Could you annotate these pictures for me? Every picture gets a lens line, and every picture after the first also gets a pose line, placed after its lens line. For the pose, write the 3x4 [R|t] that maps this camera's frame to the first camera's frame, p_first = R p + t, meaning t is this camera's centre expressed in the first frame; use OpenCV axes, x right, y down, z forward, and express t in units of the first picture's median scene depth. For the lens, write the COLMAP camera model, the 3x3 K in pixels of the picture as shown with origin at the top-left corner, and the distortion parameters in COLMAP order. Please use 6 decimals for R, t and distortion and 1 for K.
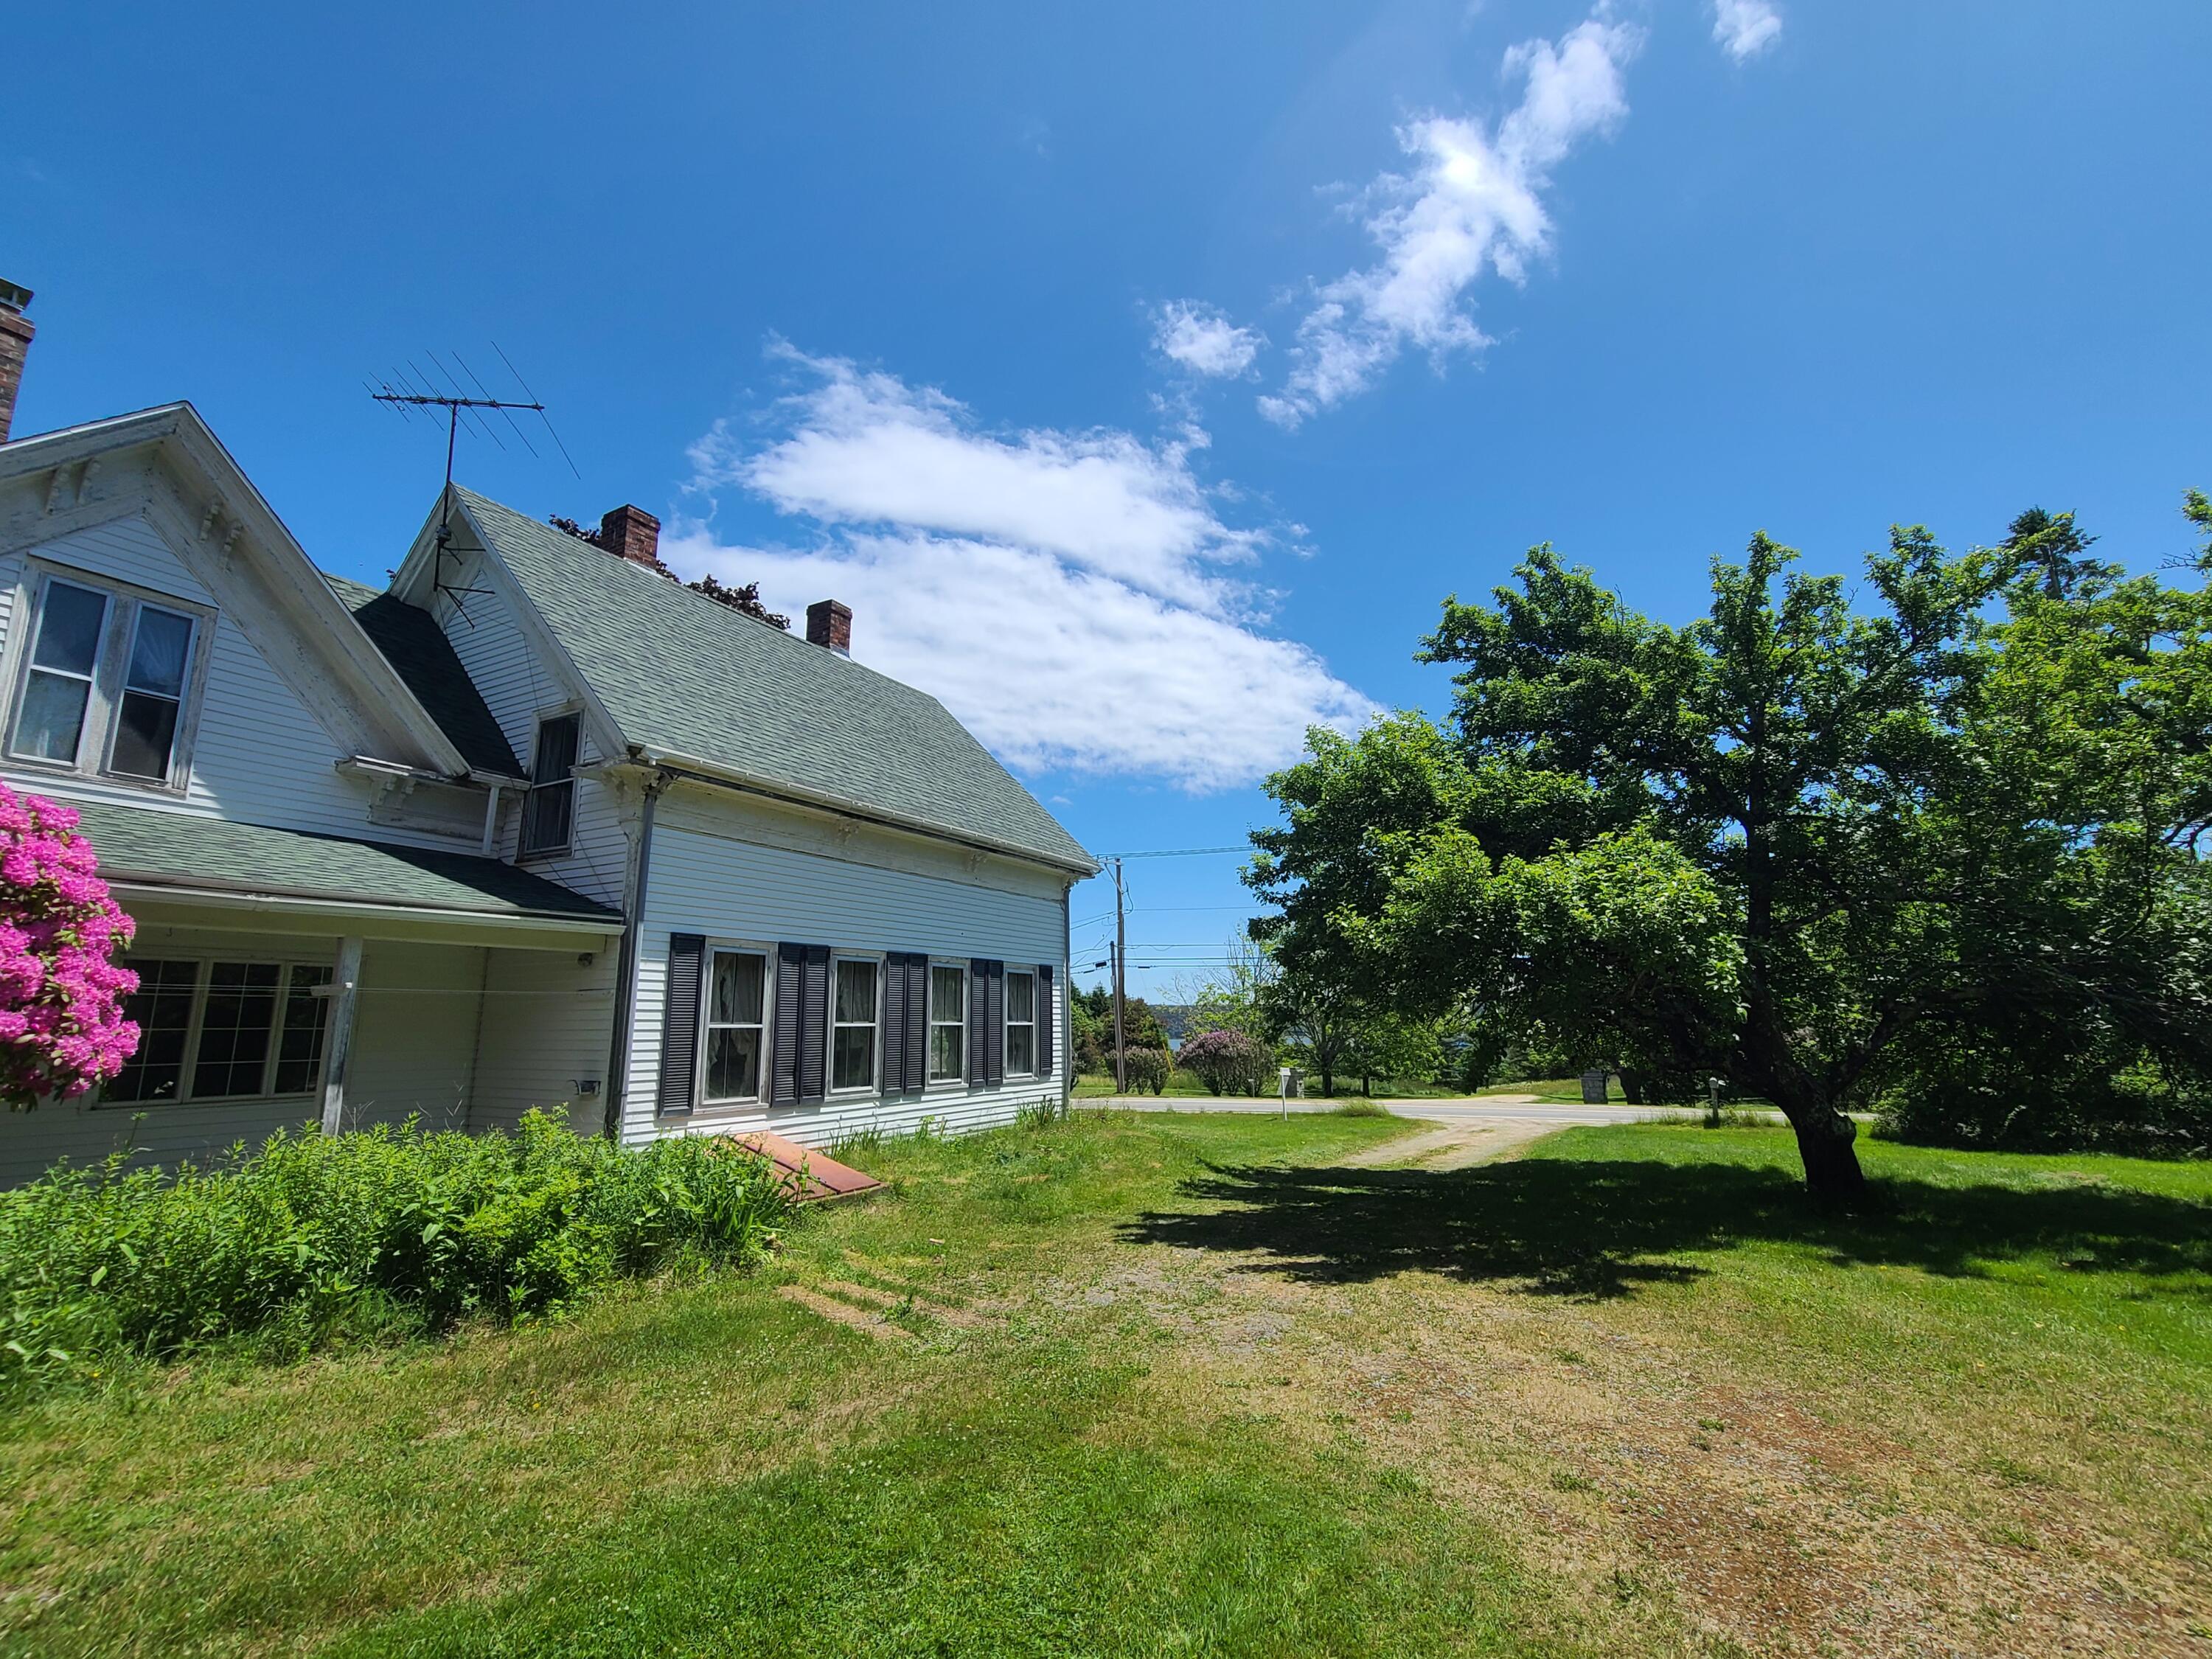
lens RADIAL K [[981.0, 0, 1122.6], [0, 981.0, 832.9], [0, 0, 1]] dist [-0.002931, 0.000185]
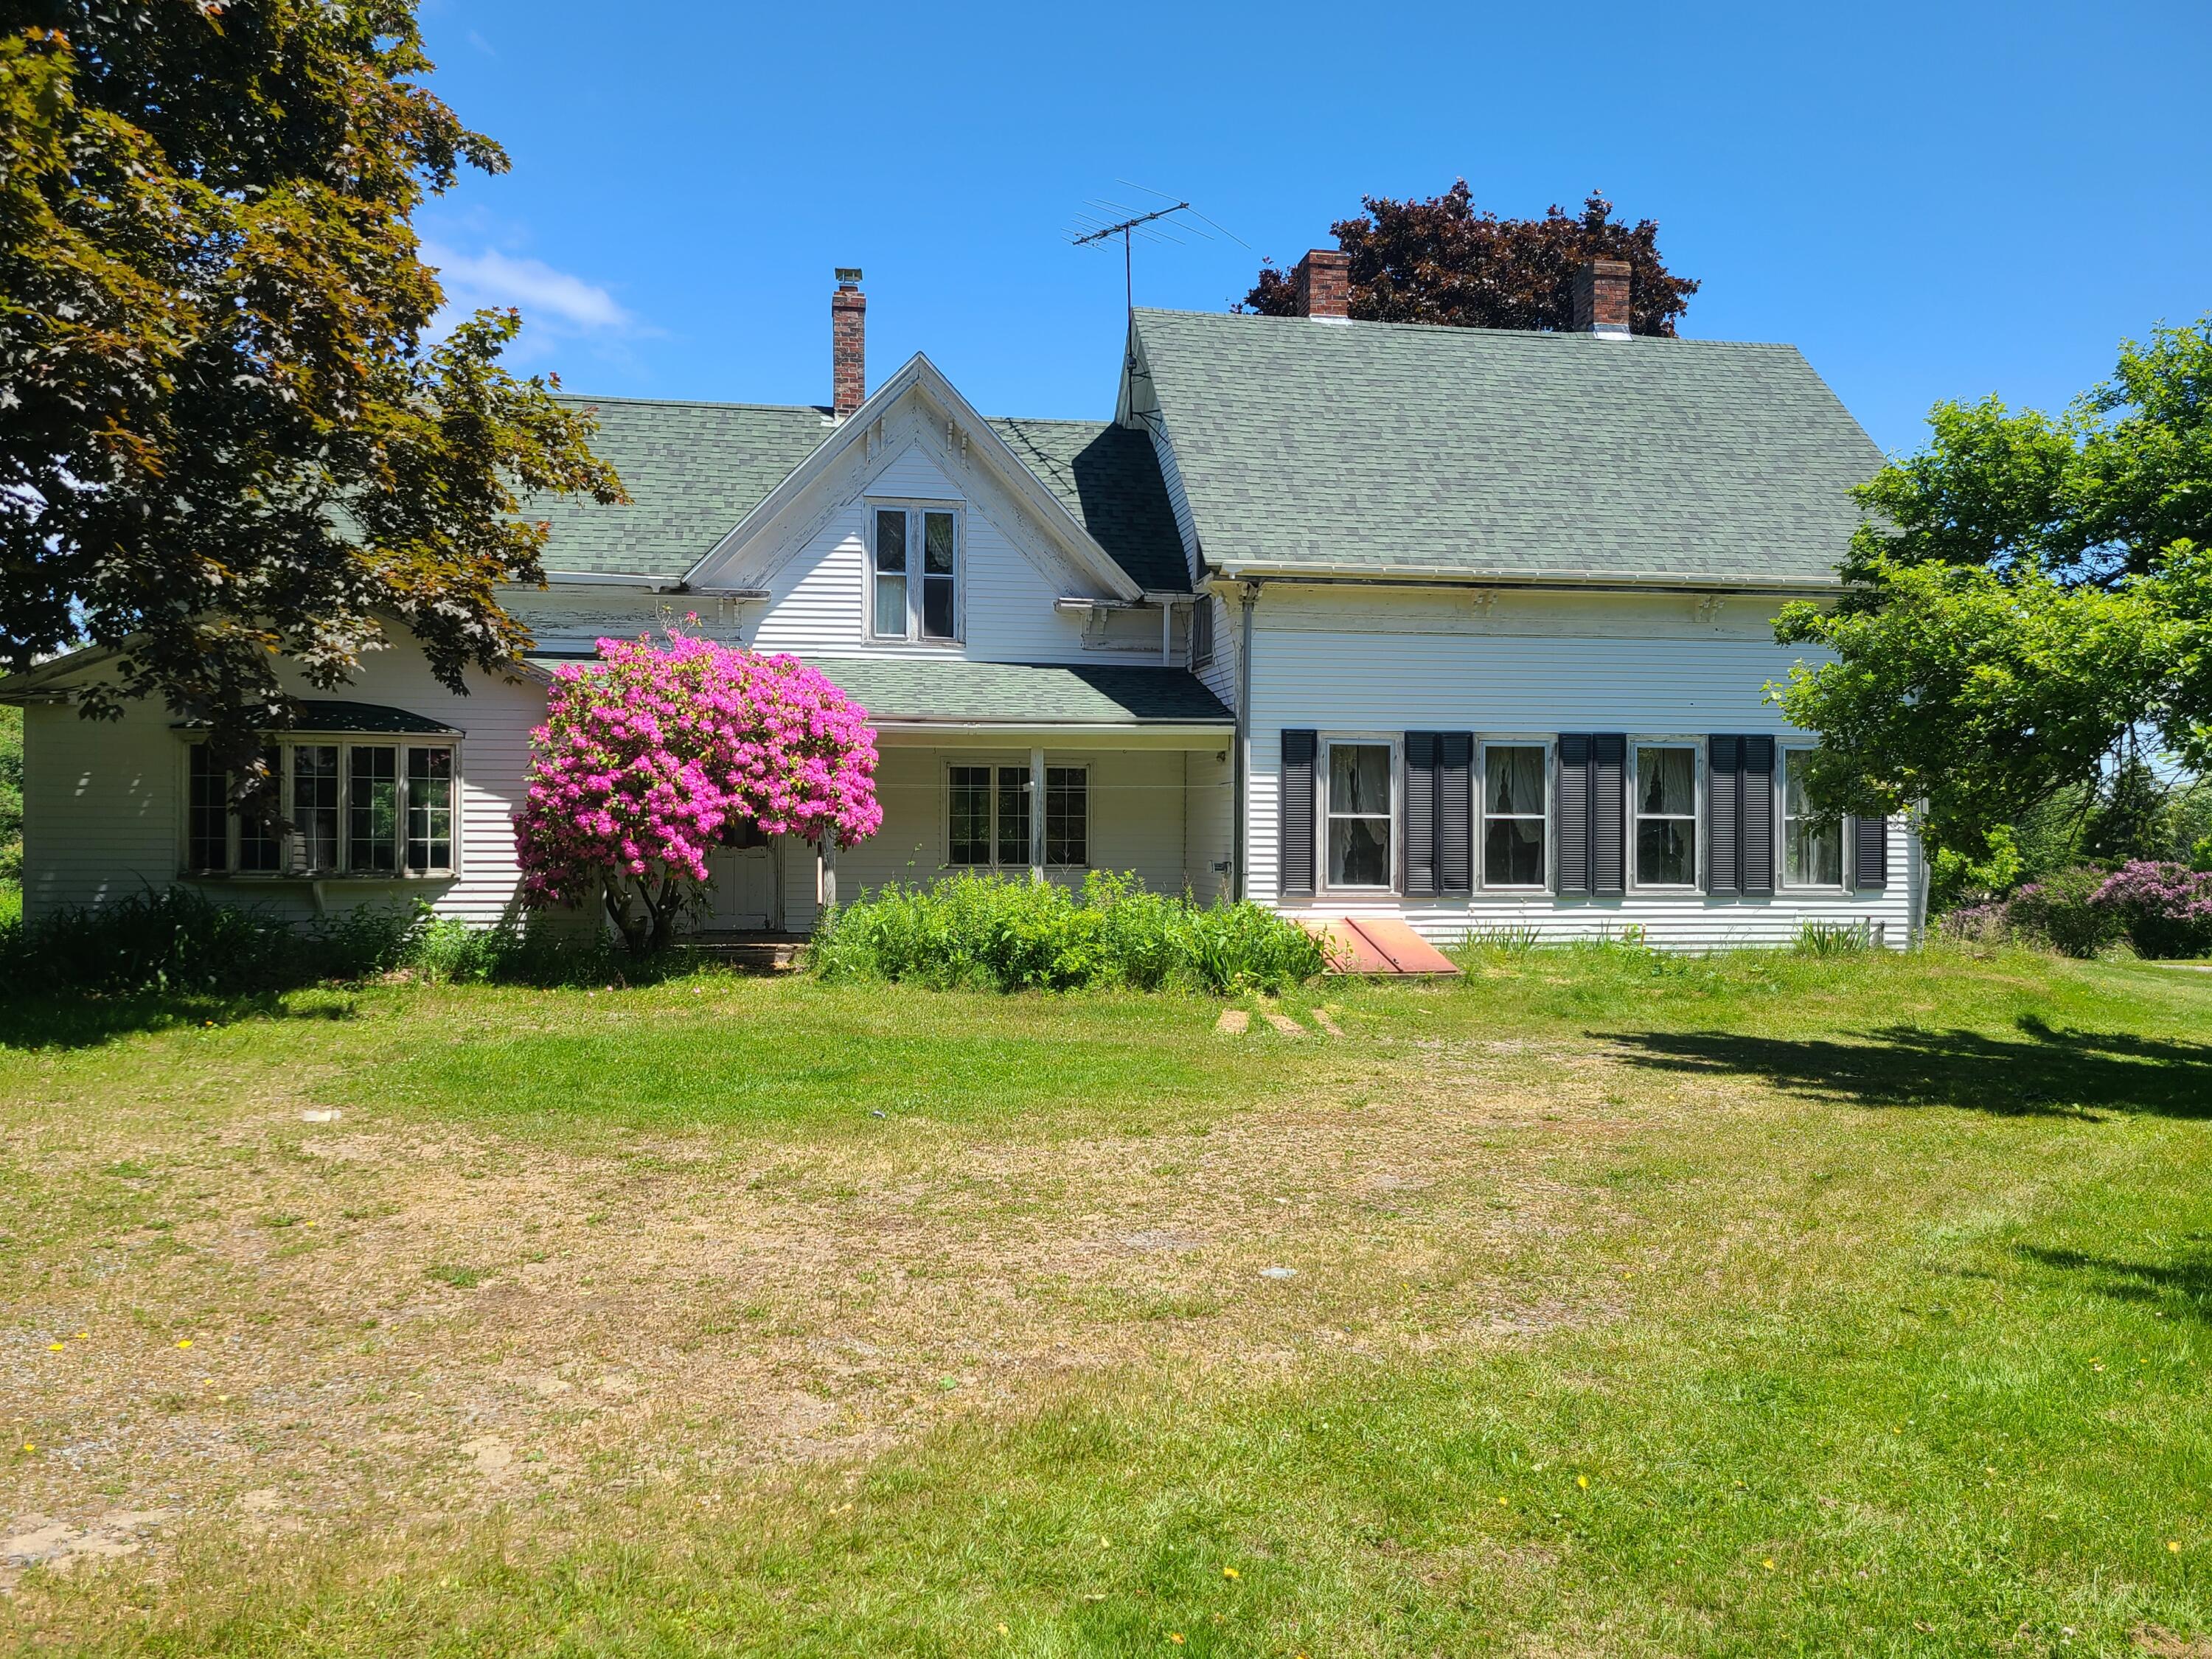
lens RADIAL K [[1716.9, 0, 1088.8], [0, 1716.9, 835.7], [0, 0, 1]] dist [0.067691, -0.055983]
pose [[0.627209, 0.011468, -0.778766, 0.933332], [0.139623, 0.982038, 0.126912, -0.055606], [0.766234, -0.188334, 0.614342, -0.357040]]
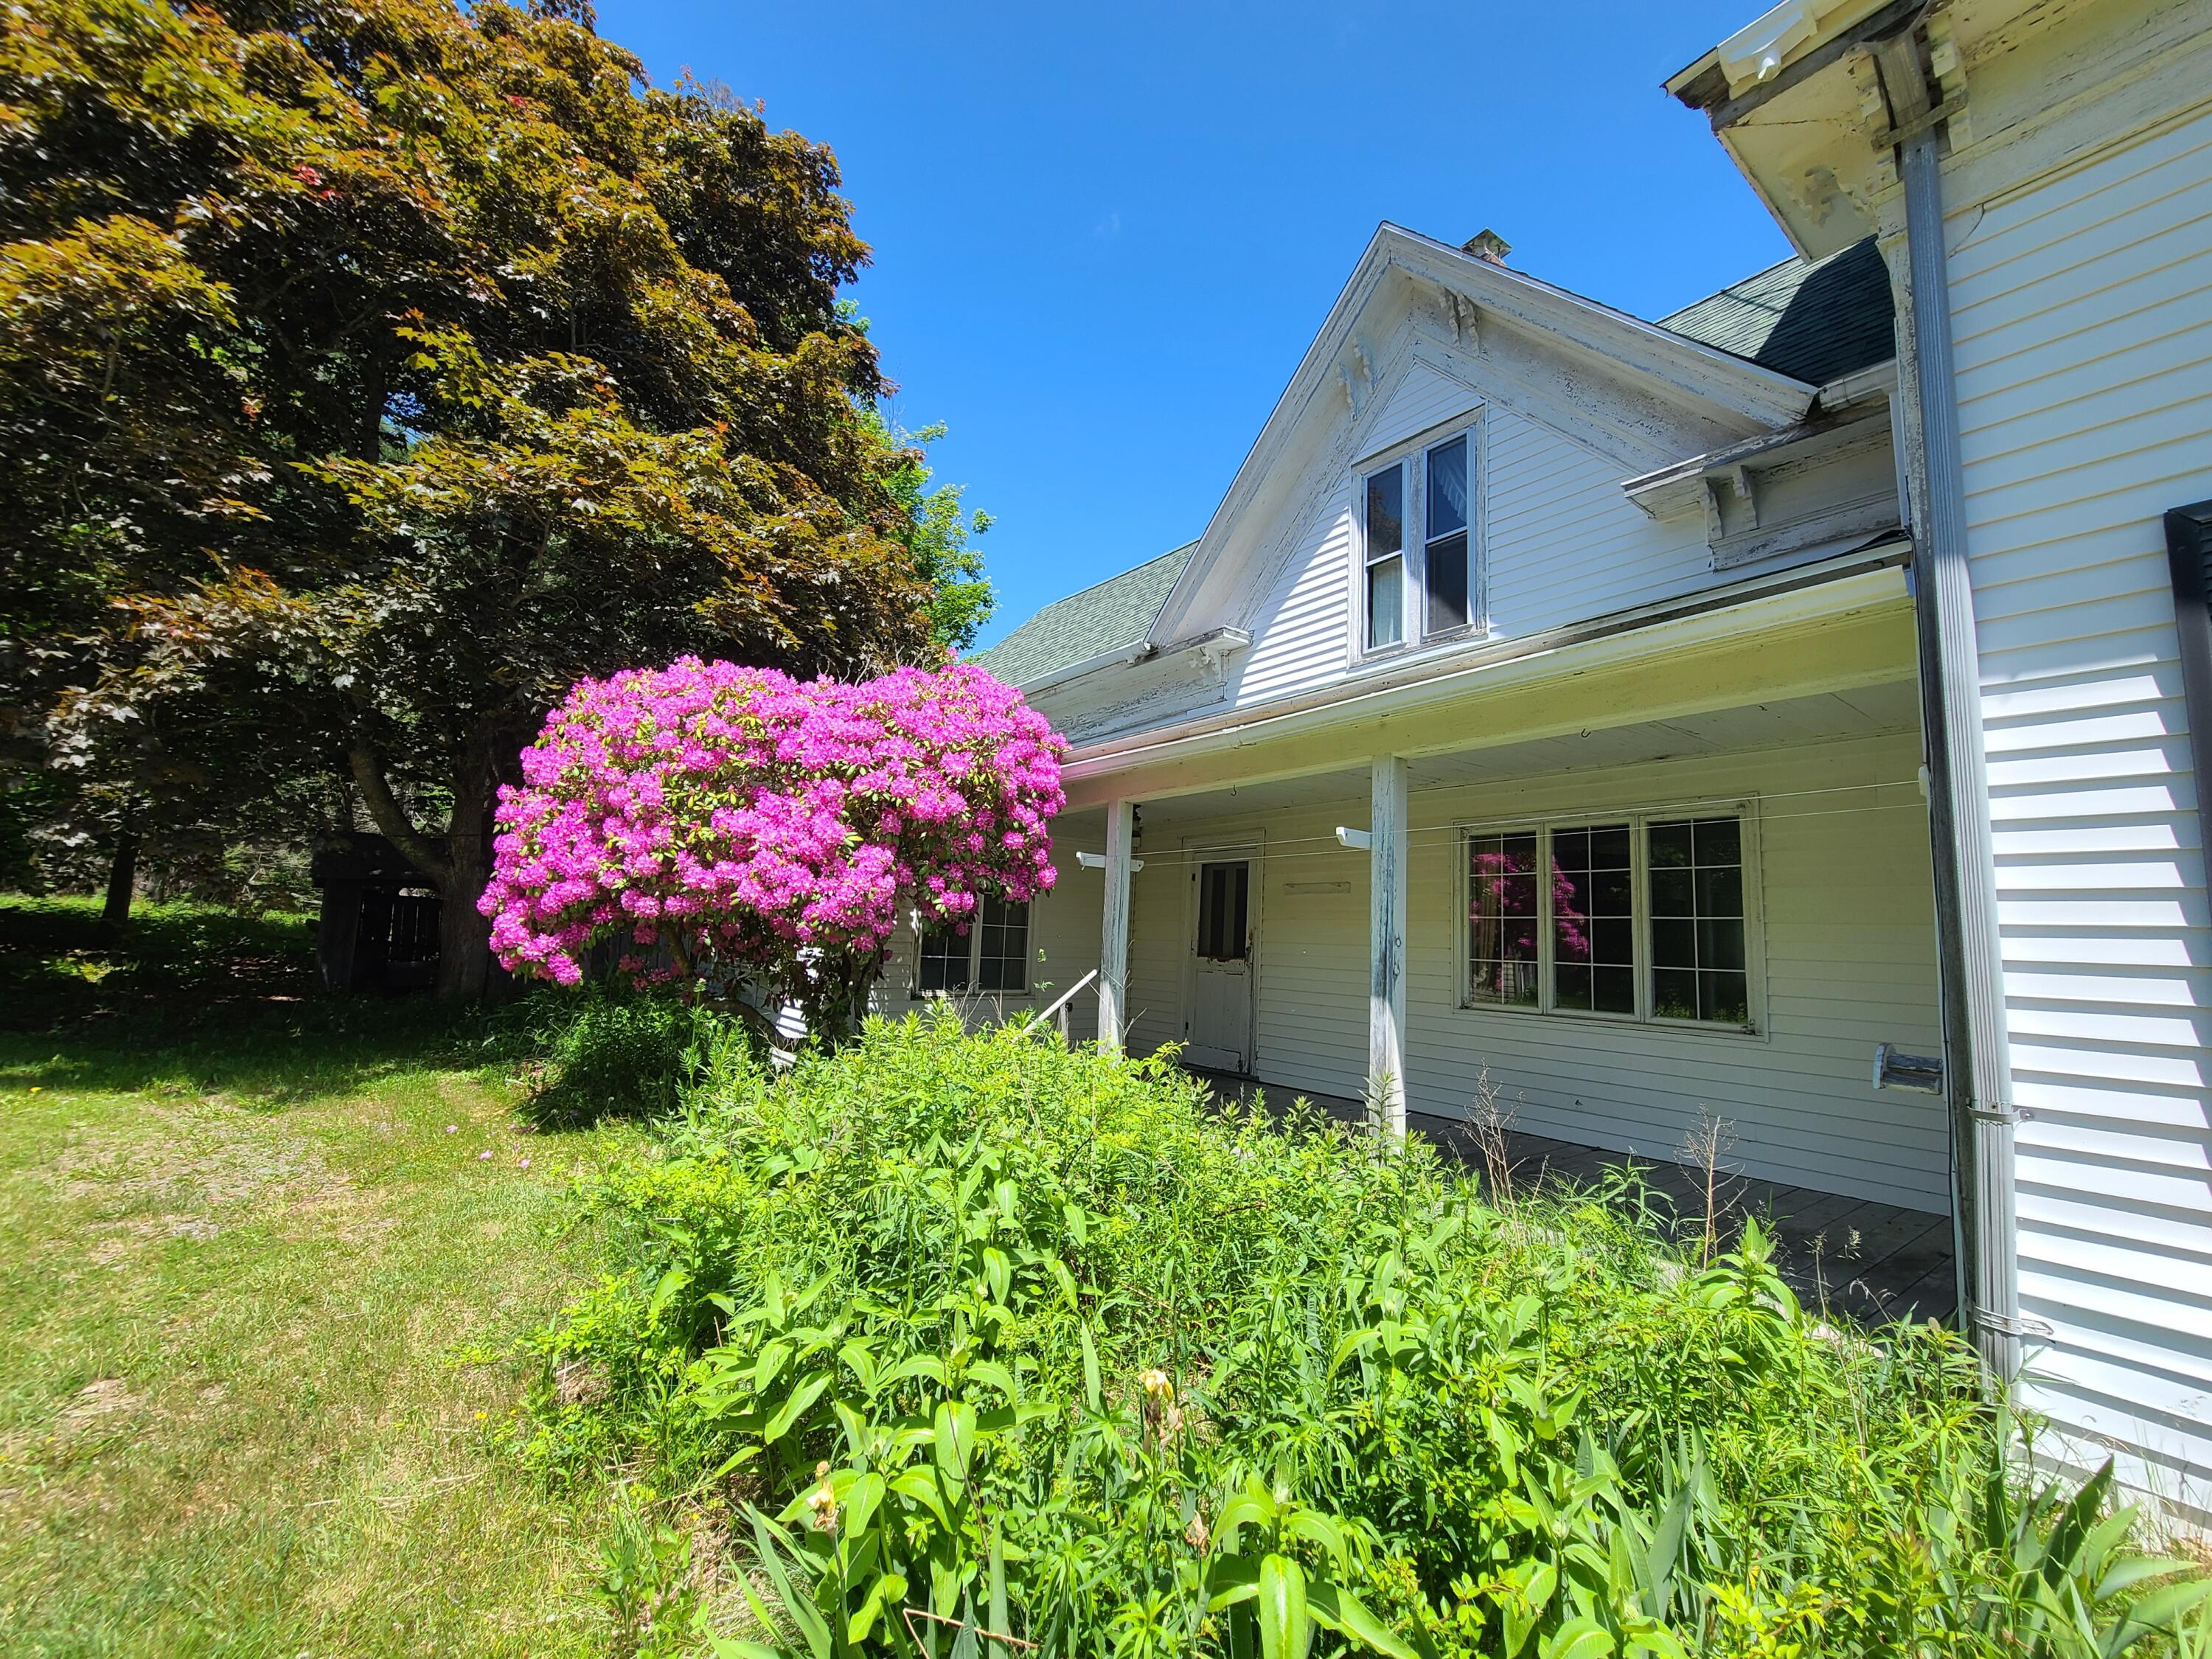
lens RADIAL K [[914.1, 0, 1111.5], [0, 914.1, 829.5], [0, 0, 1]] dist [0.000459, 0.000658]
pose [[-0.403683, -0.121390, -0.906810, -0.154455], [0.139806, 0.971333, -0.192265, 0.202711], [0.904154, -0.204391, -0.375139, 0.888720]]
